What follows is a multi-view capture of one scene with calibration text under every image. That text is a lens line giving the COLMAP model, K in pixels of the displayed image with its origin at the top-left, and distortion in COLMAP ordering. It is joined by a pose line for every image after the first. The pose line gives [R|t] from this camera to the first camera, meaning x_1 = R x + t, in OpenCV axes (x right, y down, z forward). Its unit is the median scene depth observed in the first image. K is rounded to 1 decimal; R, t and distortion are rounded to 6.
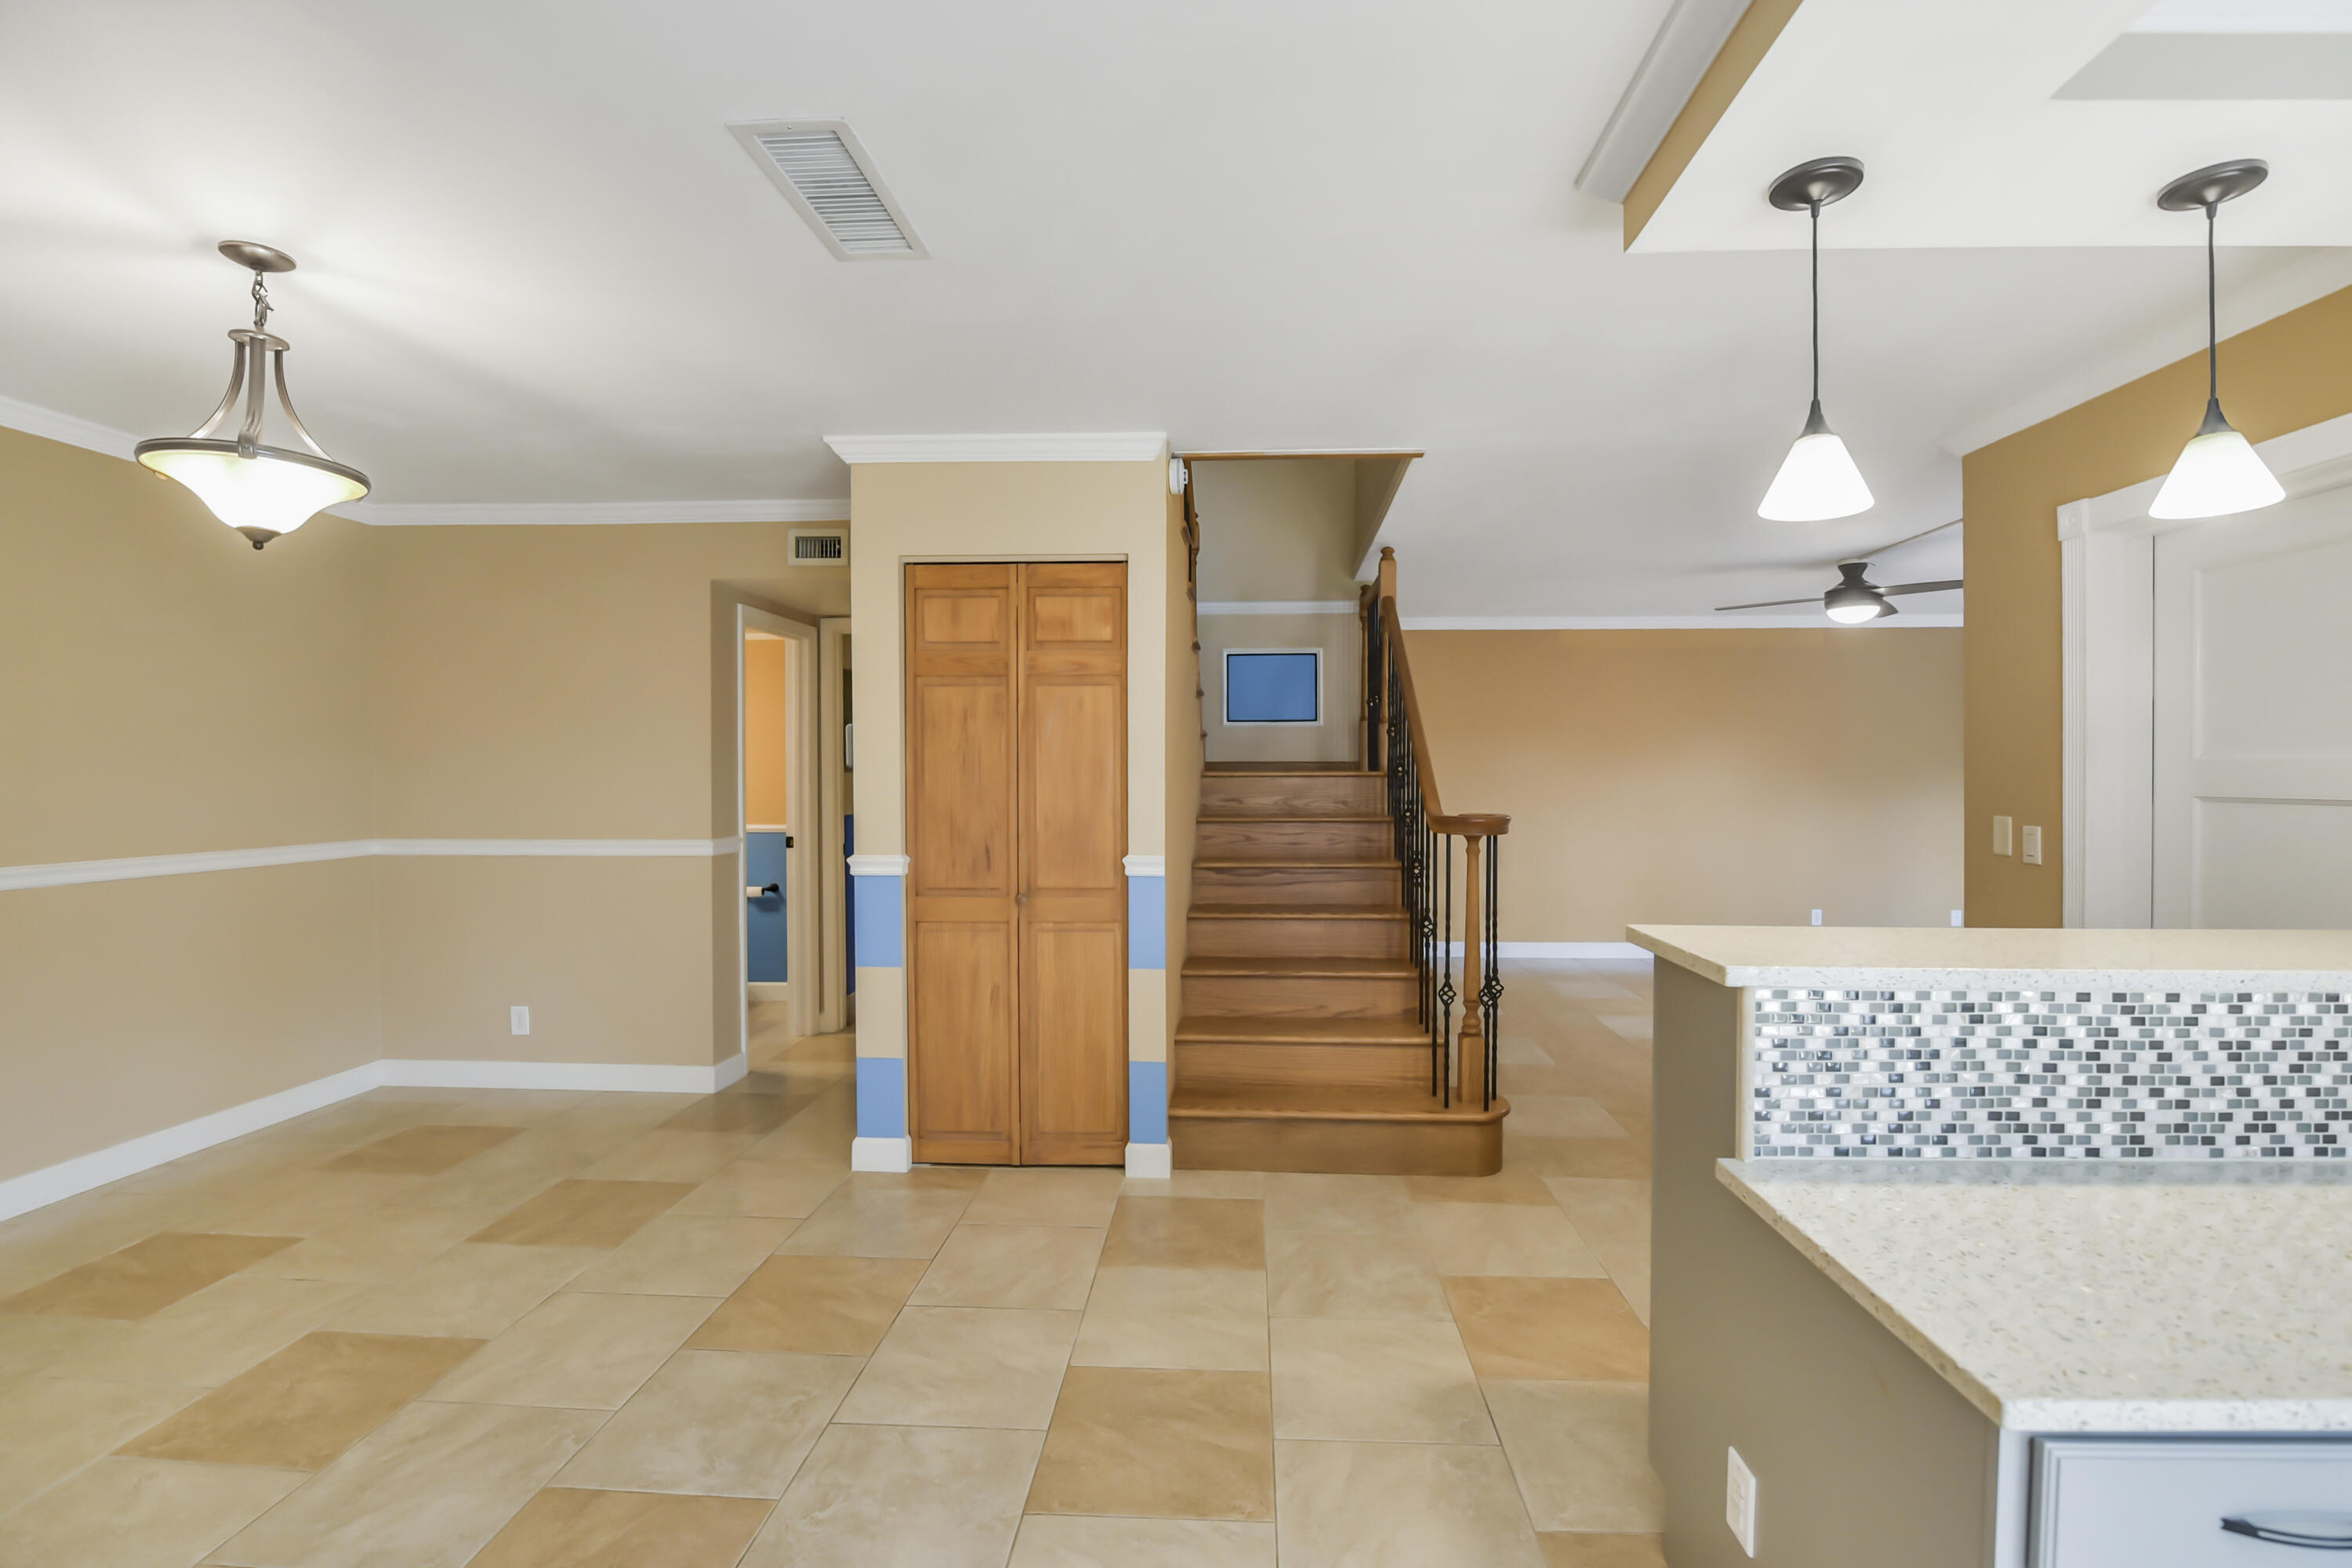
lens RADIAL K [[994.8, 0, 1211.7], [0, 994.8, 782.7], [0, 0, 1]] dist [-0.011070, -0.002836]
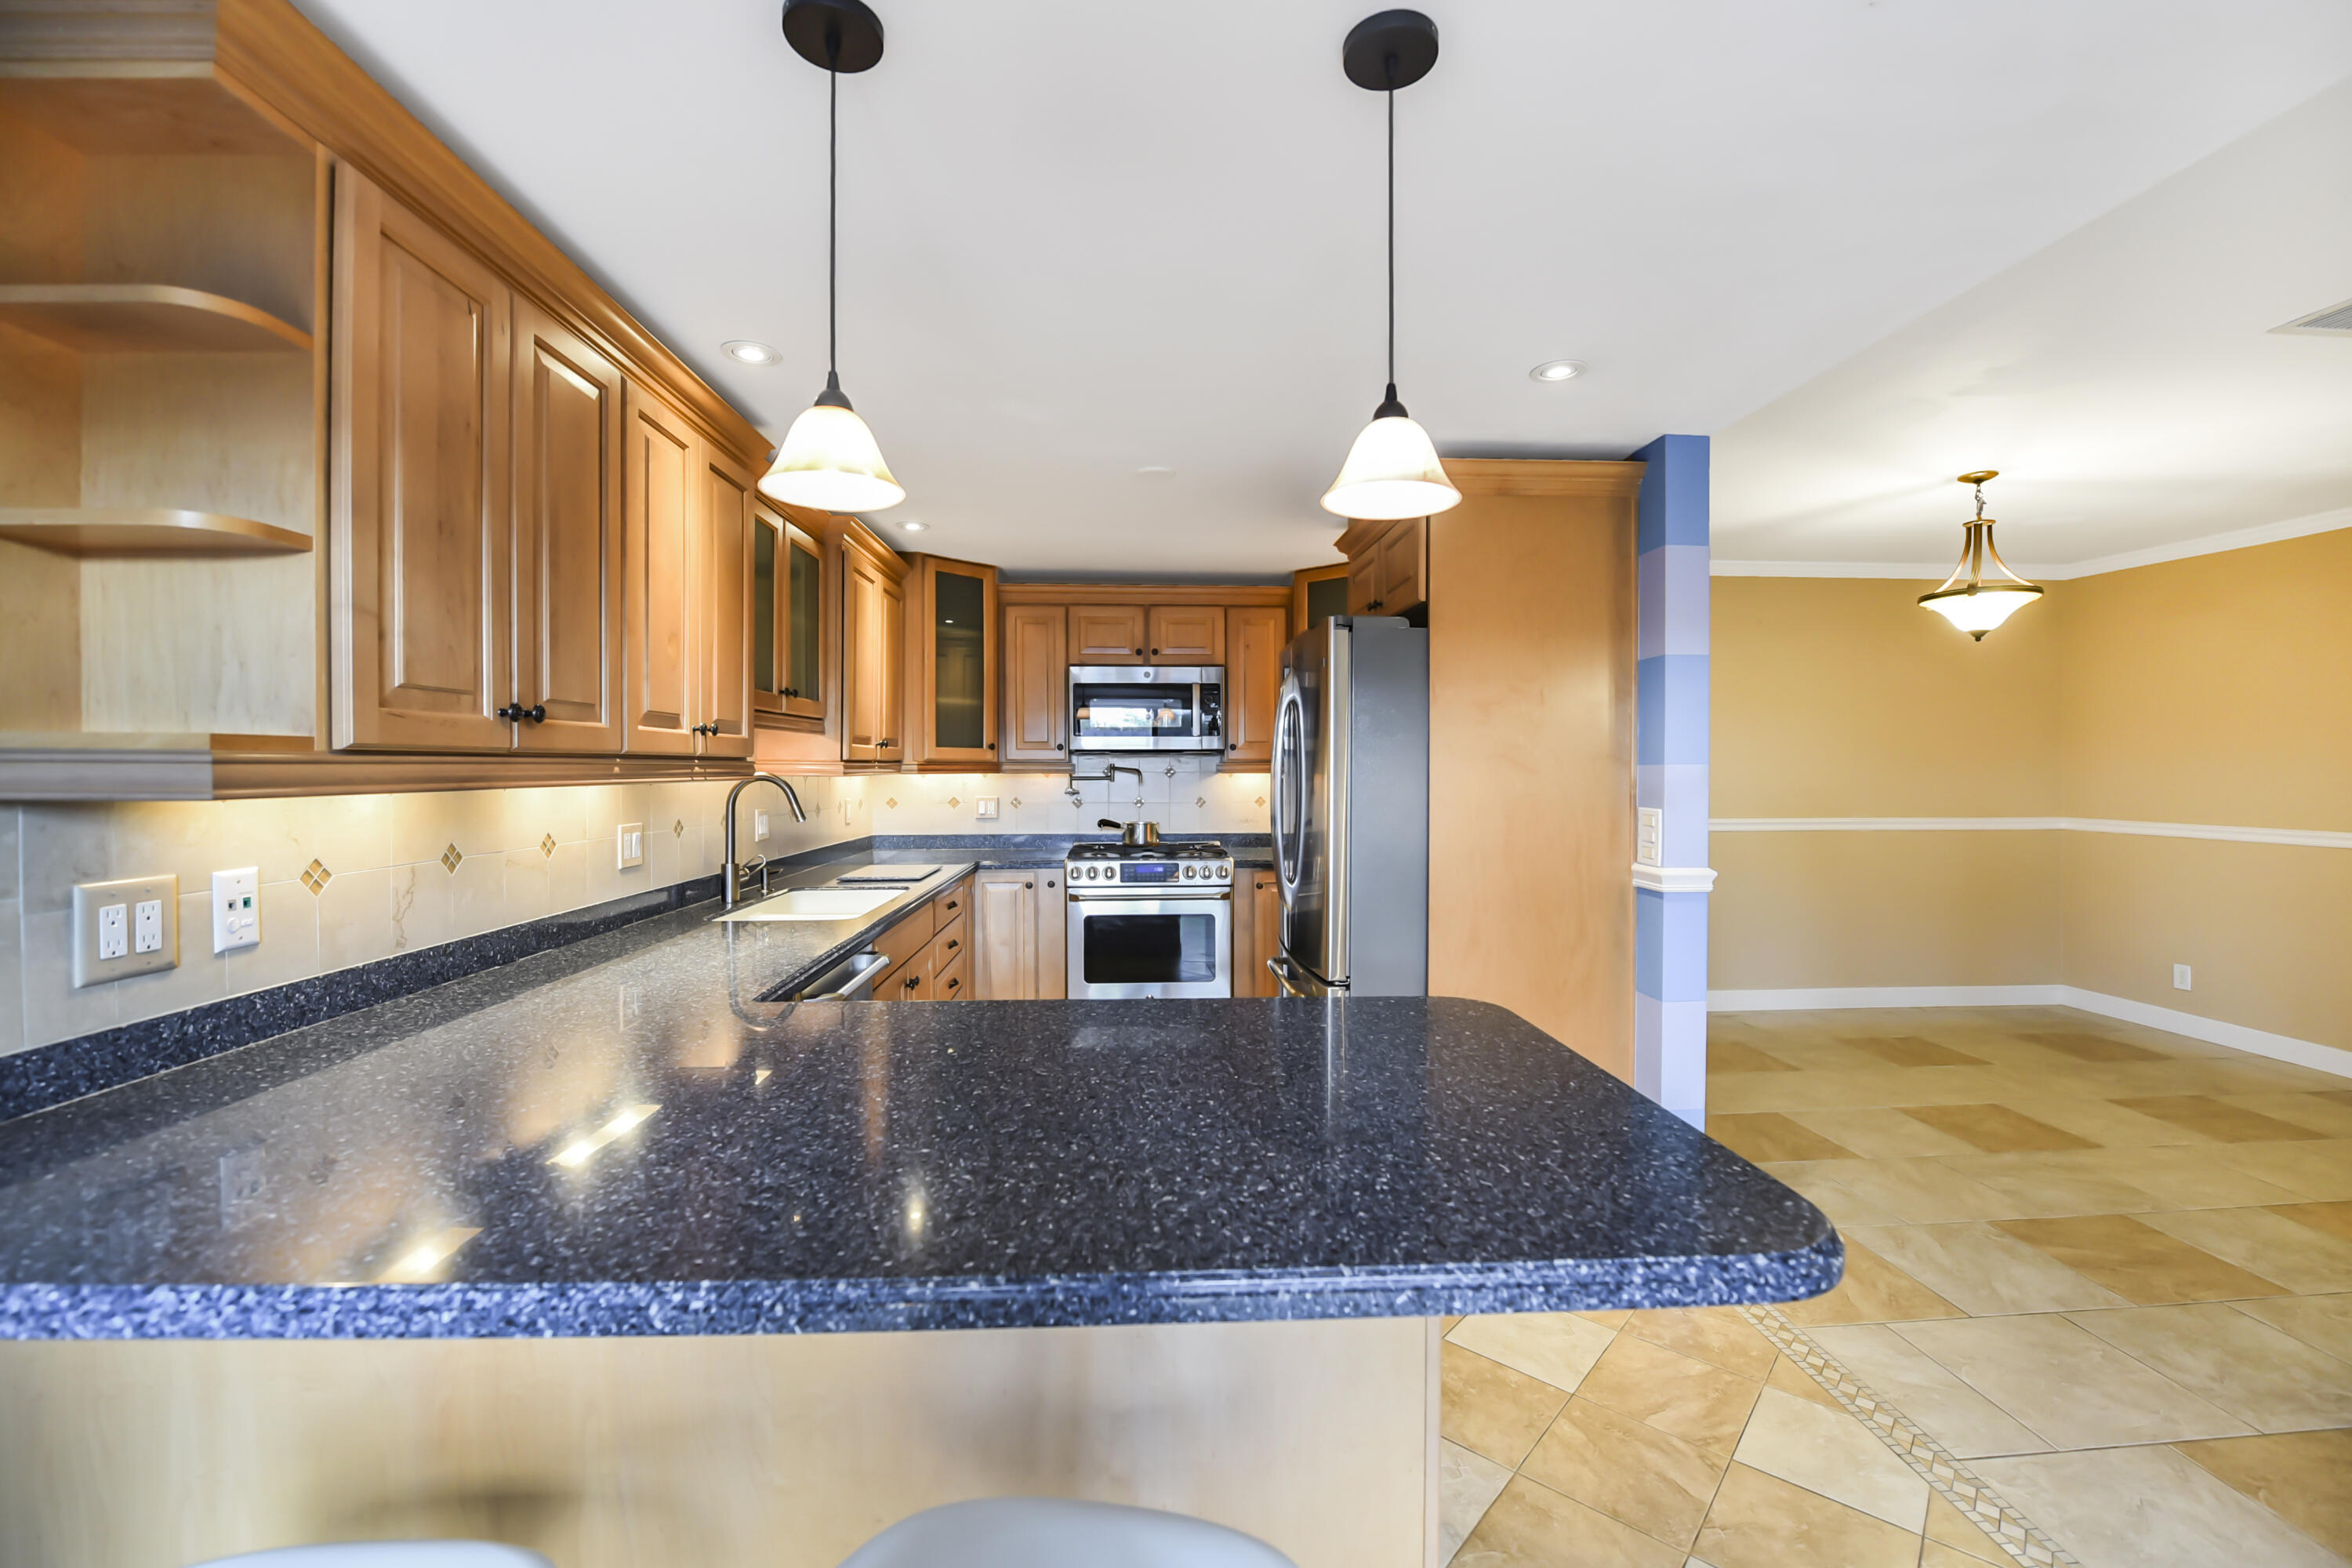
lens RADIAL K [[944.6, 0, 1185.5], [0, 944.6, 795.9], [0, 0, 1]] dist [0.002477, -0.006747]
pose [[0.094219, 0.025297, -0.995230, 0.502451], [-0.004857, 0.999677, 0.024951, 0.005237], [0.995540, 0.002483, 0.094312, -0.492935]]
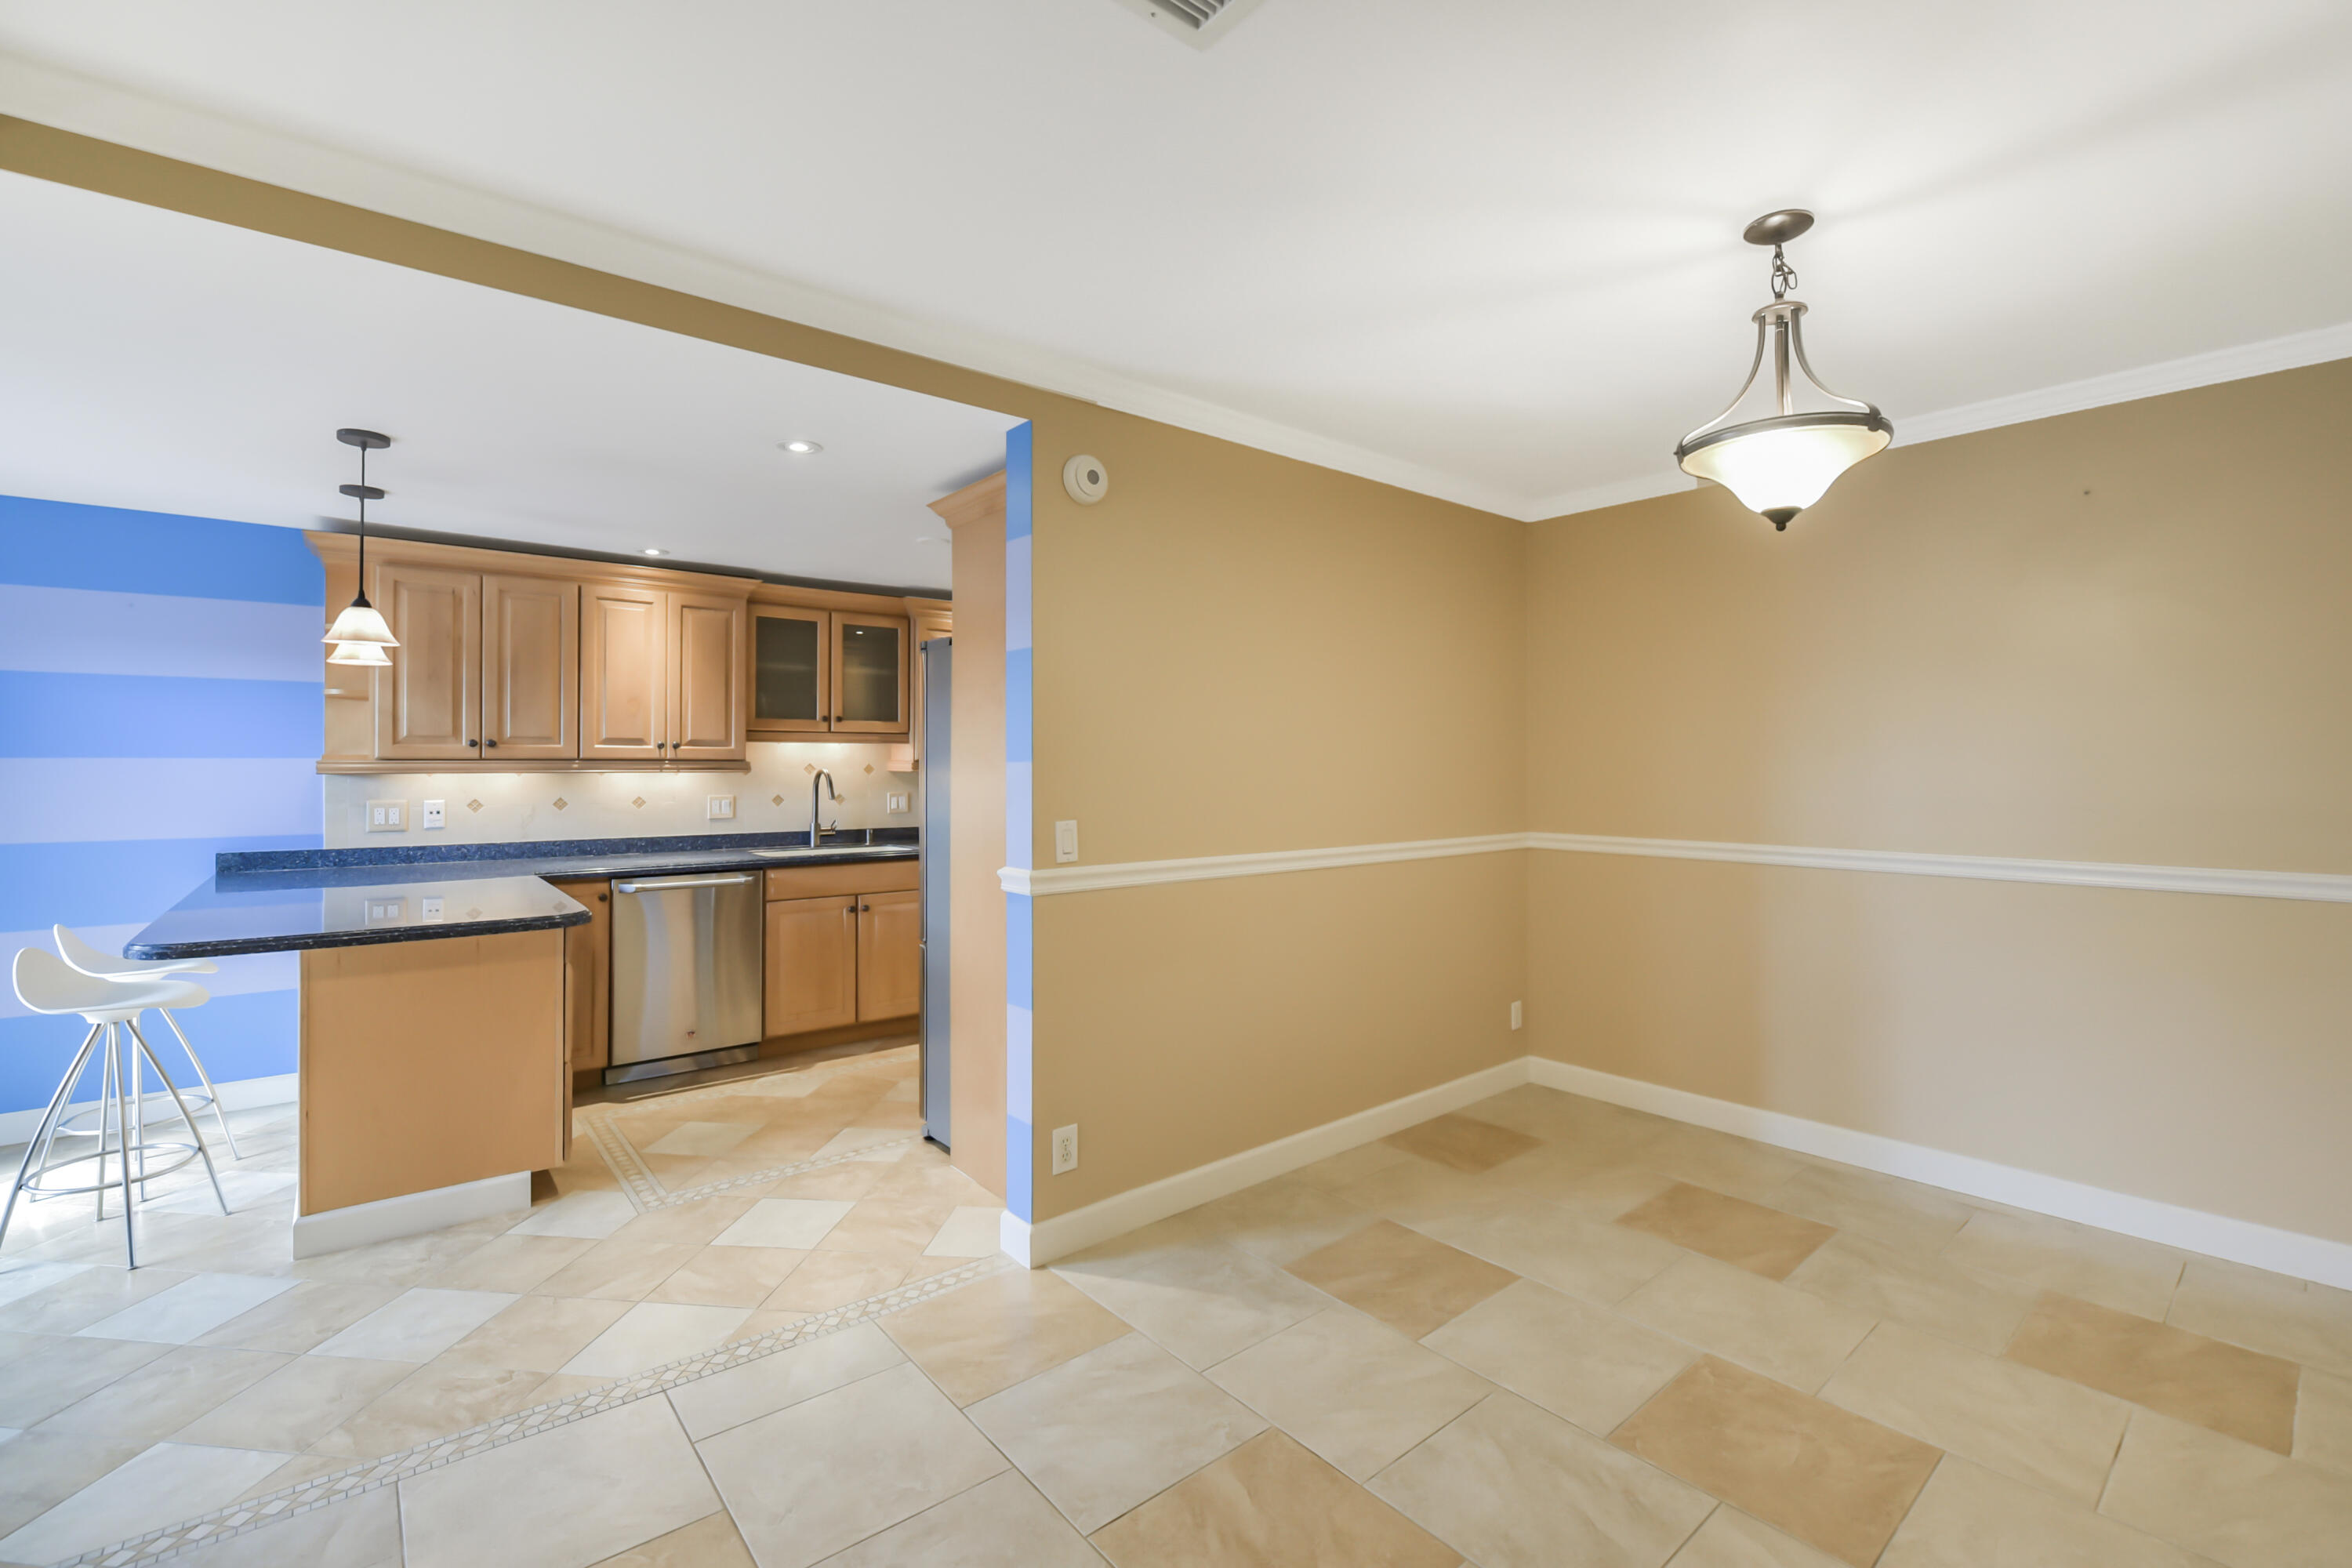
lens RADIAL K [[994.8, 0, 1192.5], [0, 994.8, 762.3], [0, 0, 1]] dist [-0.011070, -0.002836]
pose [[-0.737596, -0.007621, -0.675199, 0.083426], [-0.006013, 0.999971, -0.004718, 0.000134], [0.675216, 0.000580, -0.737620, 1.111578]]
